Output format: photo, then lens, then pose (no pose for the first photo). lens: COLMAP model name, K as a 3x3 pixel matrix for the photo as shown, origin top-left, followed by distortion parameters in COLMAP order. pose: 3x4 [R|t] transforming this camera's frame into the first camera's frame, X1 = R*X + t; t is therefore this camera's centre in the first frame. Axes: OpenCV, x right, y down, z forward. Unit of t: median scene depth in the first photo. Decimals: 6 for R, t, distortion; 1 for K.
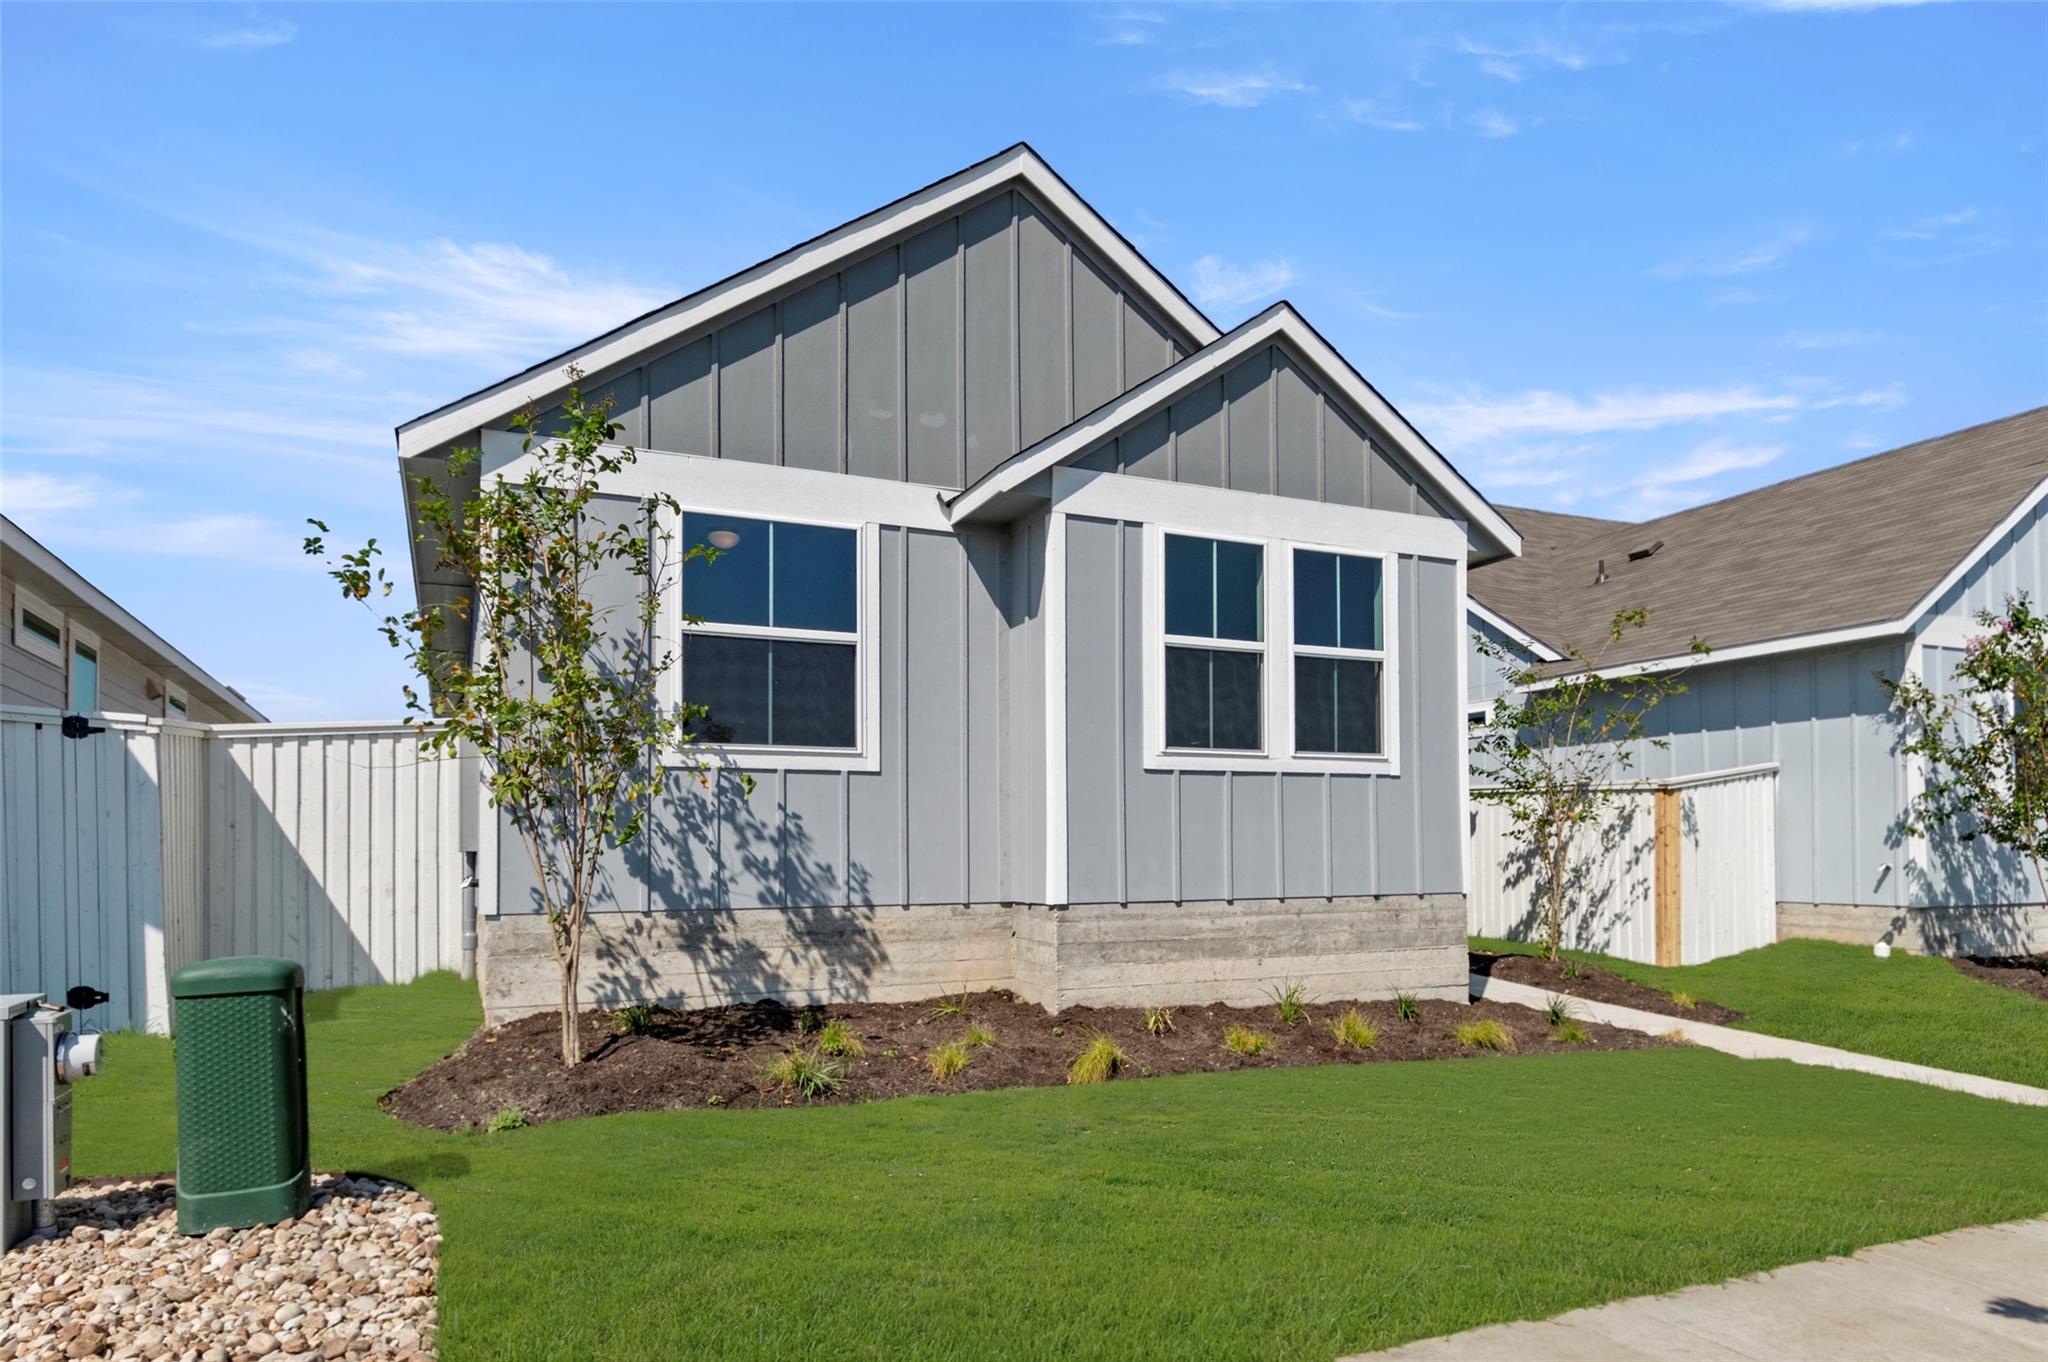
lens RADIAL K [[1246.1, 0, 1030.8], [0, 1246.1, 736.7], [0, 0, 1]] dist [-0.000725, 0.000563]
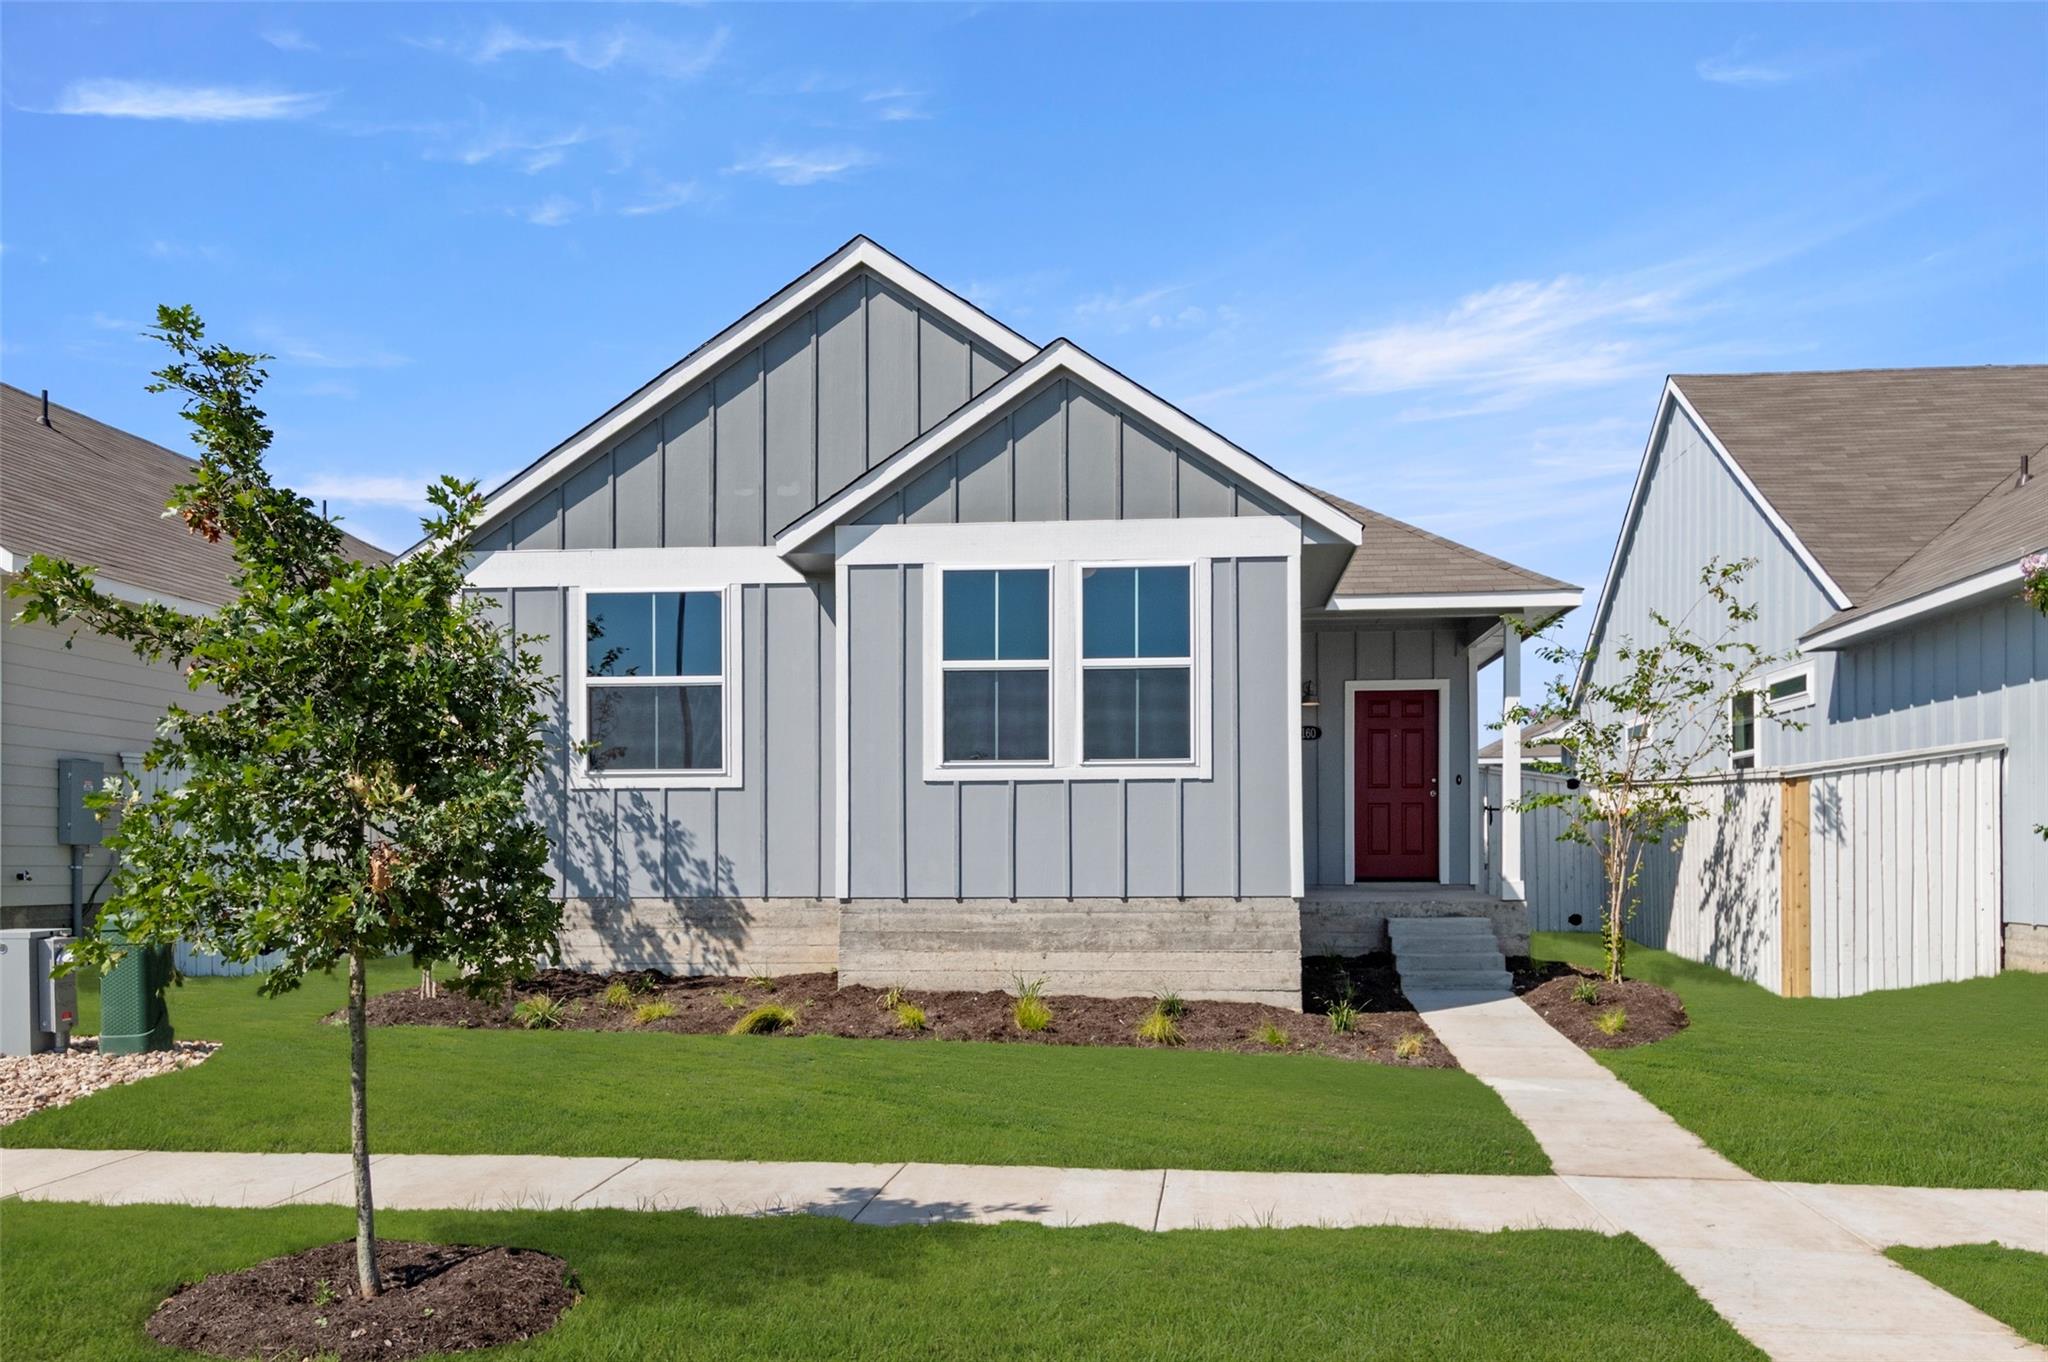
lens RADIAL K [[1559.0, 0, 1045.4], [0, 1559.0, 700.1], [0, 0, 1]] dist [0.029316, -0.004879]
pose [[0.870257, -0.044413, -0.490591, 0.870645], [0.043787, 0.998959, -0.012762, -0.024485], [0.490648, -0.010376, 0.871296, -0.182531]]
